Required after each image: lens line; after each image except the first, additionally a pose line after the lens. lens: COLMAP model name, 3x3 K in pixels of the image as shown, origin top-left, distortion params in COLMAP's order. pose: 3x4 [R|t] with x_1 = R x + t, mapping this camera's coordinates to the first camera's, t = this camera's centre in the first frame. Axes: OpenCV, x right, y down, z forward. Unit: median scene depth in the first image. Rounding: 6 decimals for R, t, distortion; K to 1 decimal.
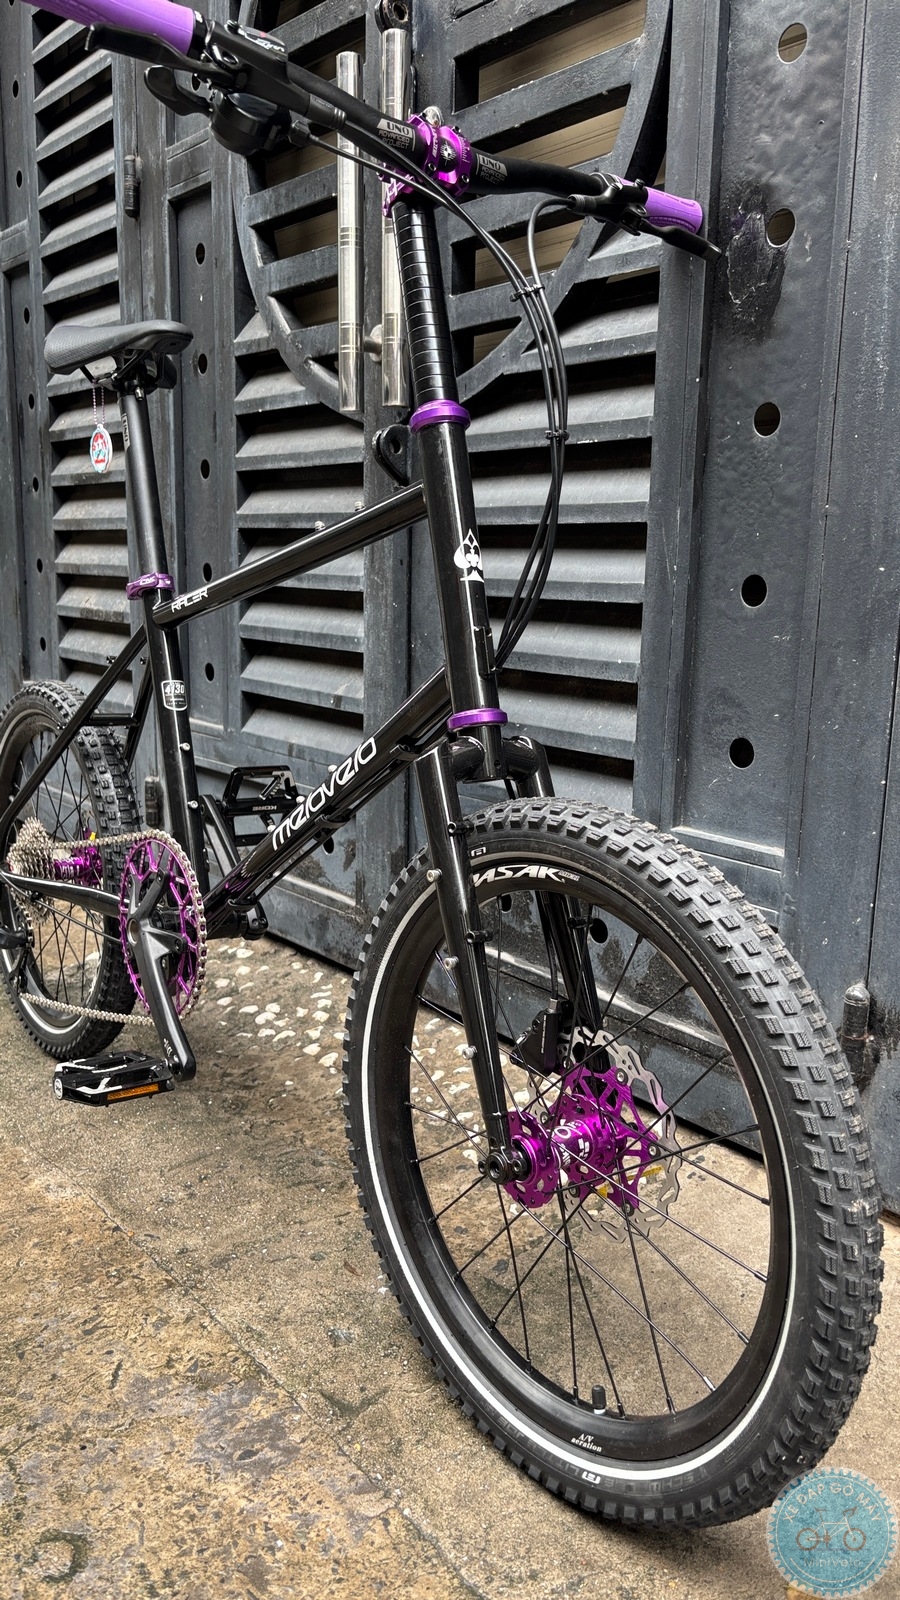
lens RADIAL K [[1226.2, 0, 453.2], [0, 1226.2, 807.7], [0, 0, 1]] dist [0.037772, -0.038711]
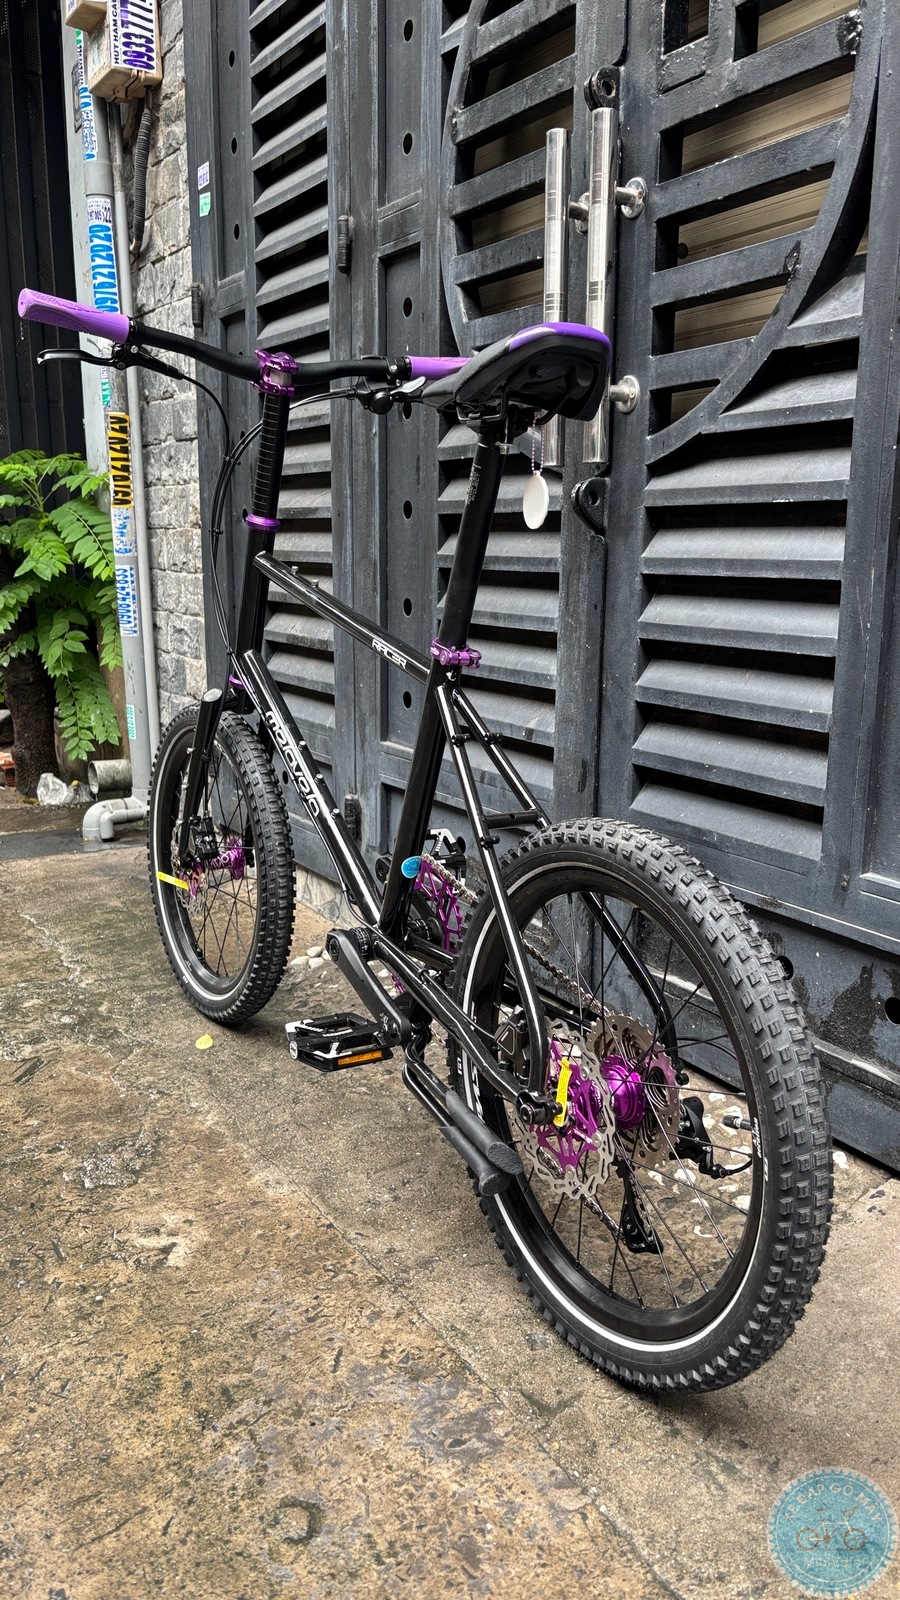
lens RADIAL K [[1221.9, 0, 459.4], [0, 1221.9, 808.5], [0, 0, 1]] dist [0.047096, -0.057580]
pose [[0.991546, 0.018701, -0.128401, -0.025659], [-0.017383, 0.999784, 0.011375, -0.046916], [0.128586, -0.009047, 0.991657, -0.072989]]
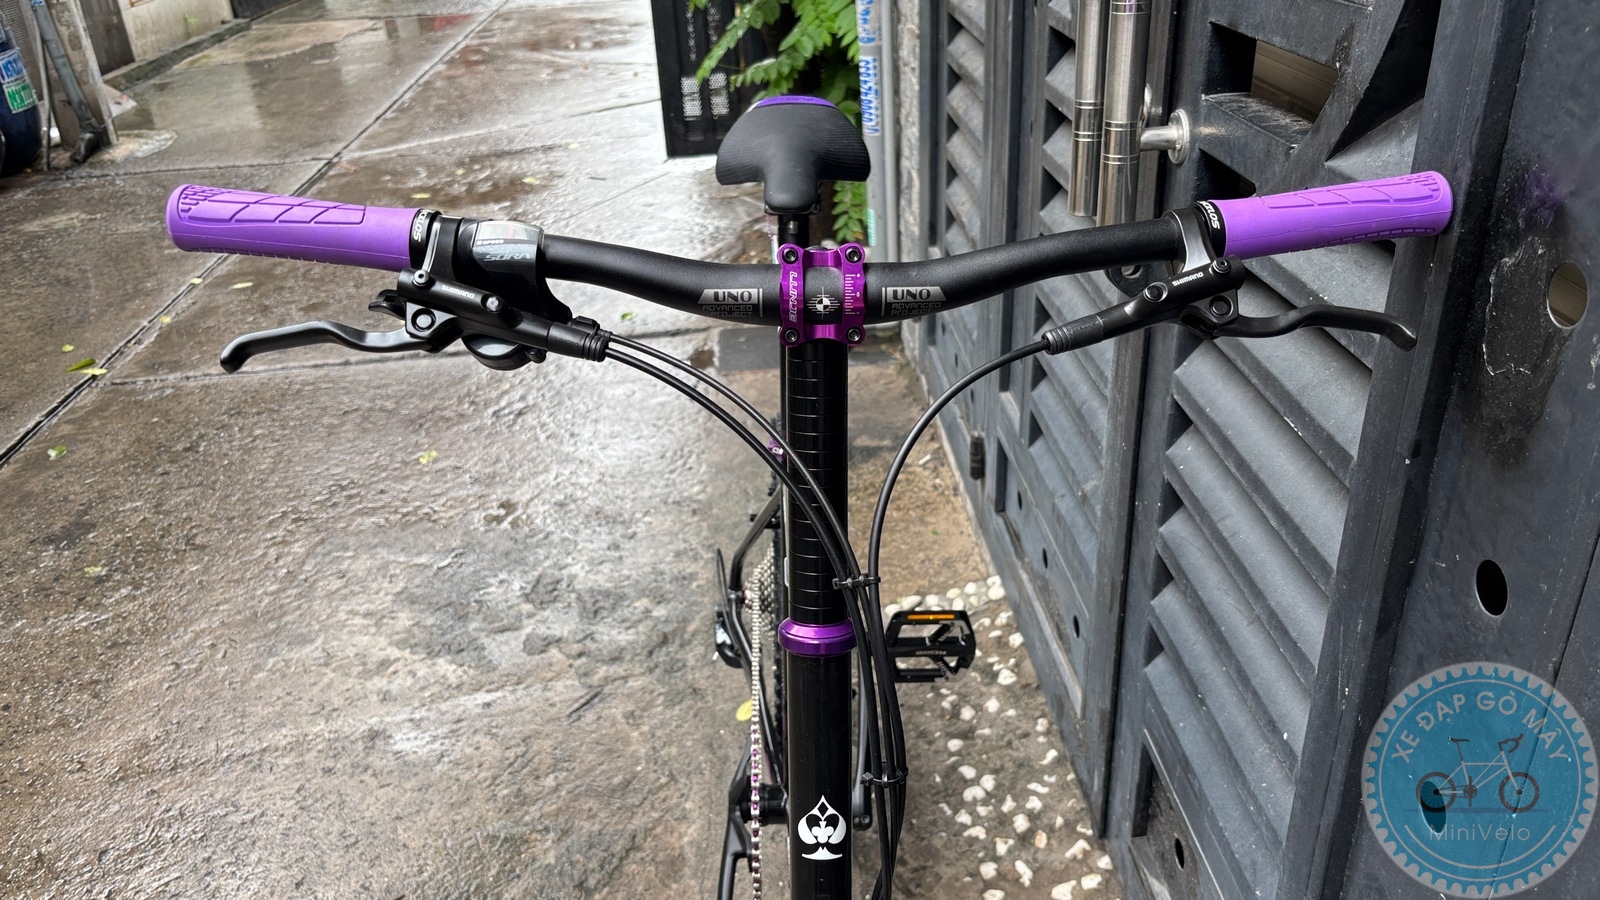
lens RADIAL K [[1221.9, 0, 793.3], [0, 1221.9, 472.4], [0, 0, 1]] dist [0.047096, -0.057580]
pose [[0.798458, 0.231390, -0.555810, 0.284597], [-0.048485, 0.944908, 0.323724, -0.506534], [0.600096, -0.231531, 0.765688, 0.353411]]
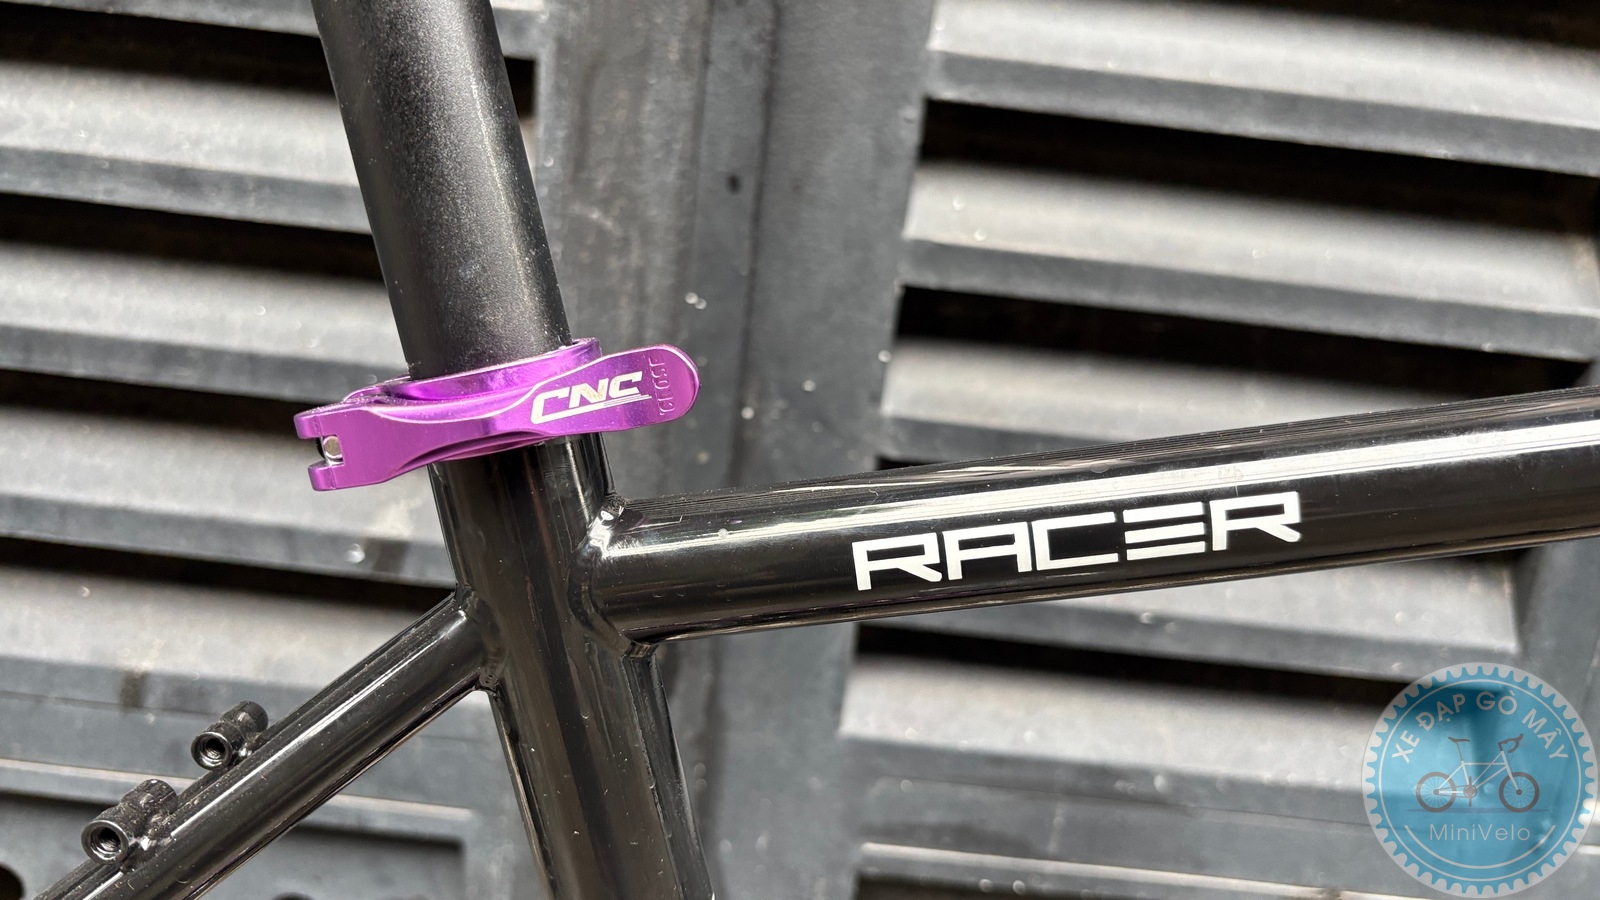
lens RADIAL K [[1245.3, 0, 787.9], [0, 1245.3, 462.9], [0, 0, 1]] dist [0.001852, 0.017183]
pose [[0.649056, -0.137105, 0.748283, -0.390201], [0.055109, 0.989515, 0.133504, -0.213399], [-0.758742, -0.045414, 0.649807, 0.959949]]
